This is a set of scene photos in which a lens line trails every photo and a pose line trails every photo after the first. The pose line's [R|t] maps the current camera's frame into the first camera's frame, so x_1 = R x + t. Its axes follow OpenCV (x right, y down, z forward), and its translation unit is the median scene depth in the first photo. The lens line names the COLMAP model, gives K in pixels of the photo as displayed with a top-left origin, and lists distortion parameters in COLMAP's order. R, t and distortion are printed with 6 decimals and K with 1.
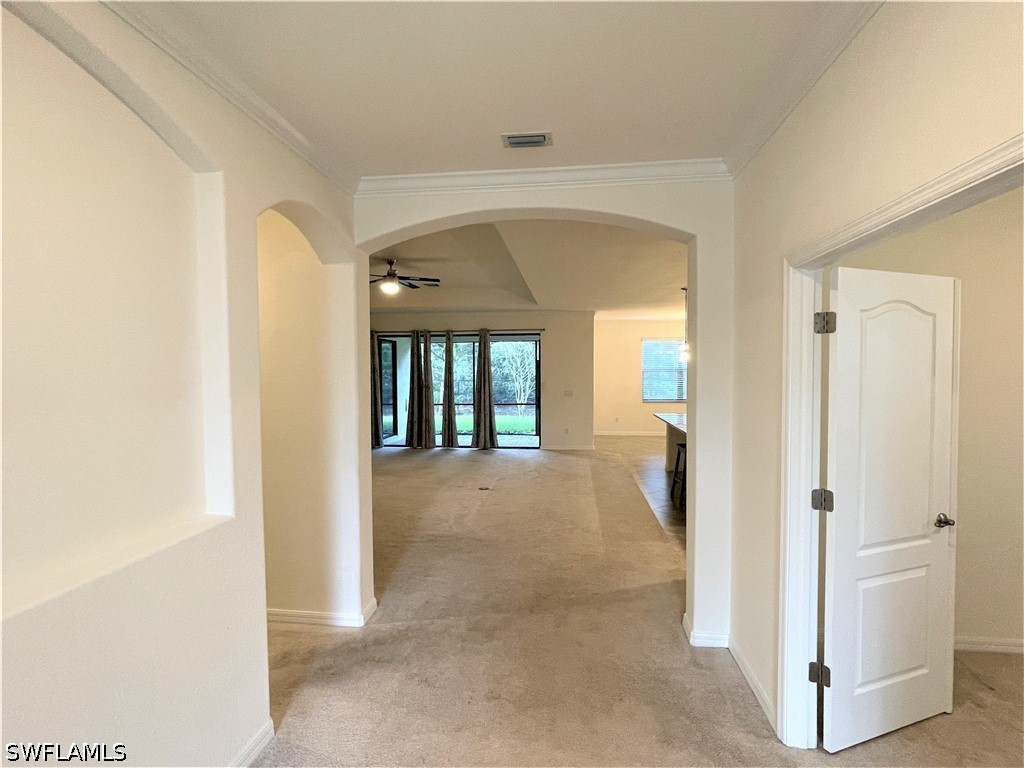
lens RADIAL K [[514.4, 0, 509.6], [0, 514.4, 388.2], [0, 0, 1]] dist [0.001099, 0.001374]
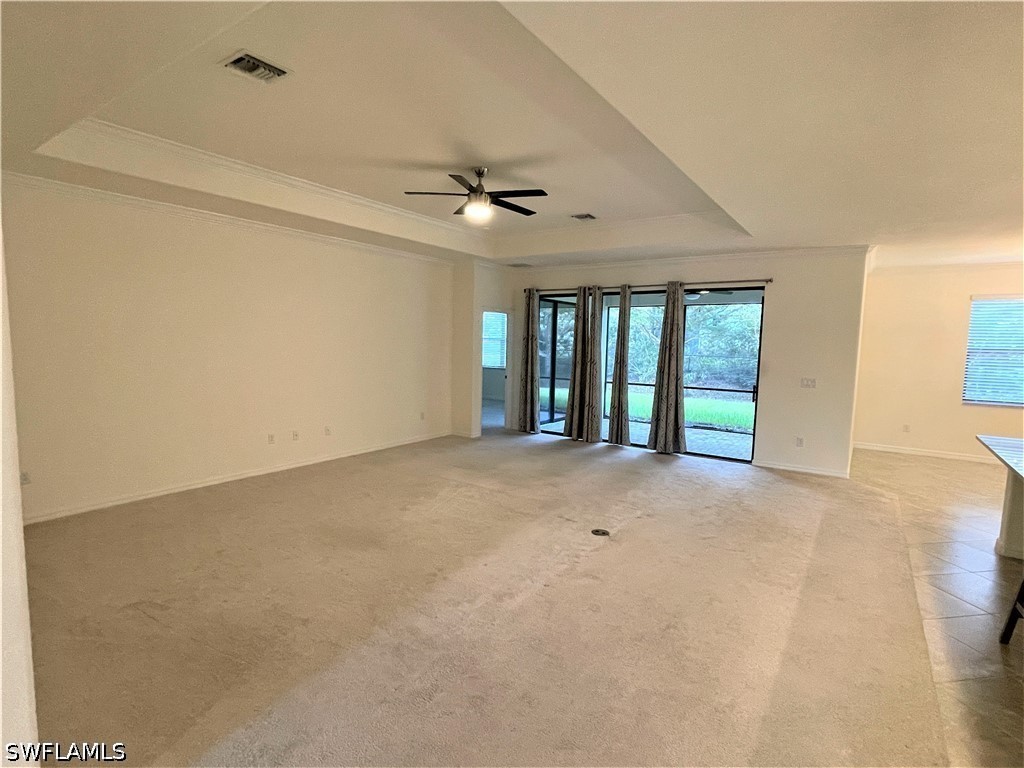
lens RADIAL K [[512.8, 0, 507.3], [0, 512.8, 387.0], [0, 0, 1]] dist [-0.001535, -0.000908]
pose [[0.880435, 0.068673, -0.469167, 0.086431], [-0.043970, 0.997018, 0.063422, -0.008025], [0.472124, -0.035210, 0.880829, 0.277752]]
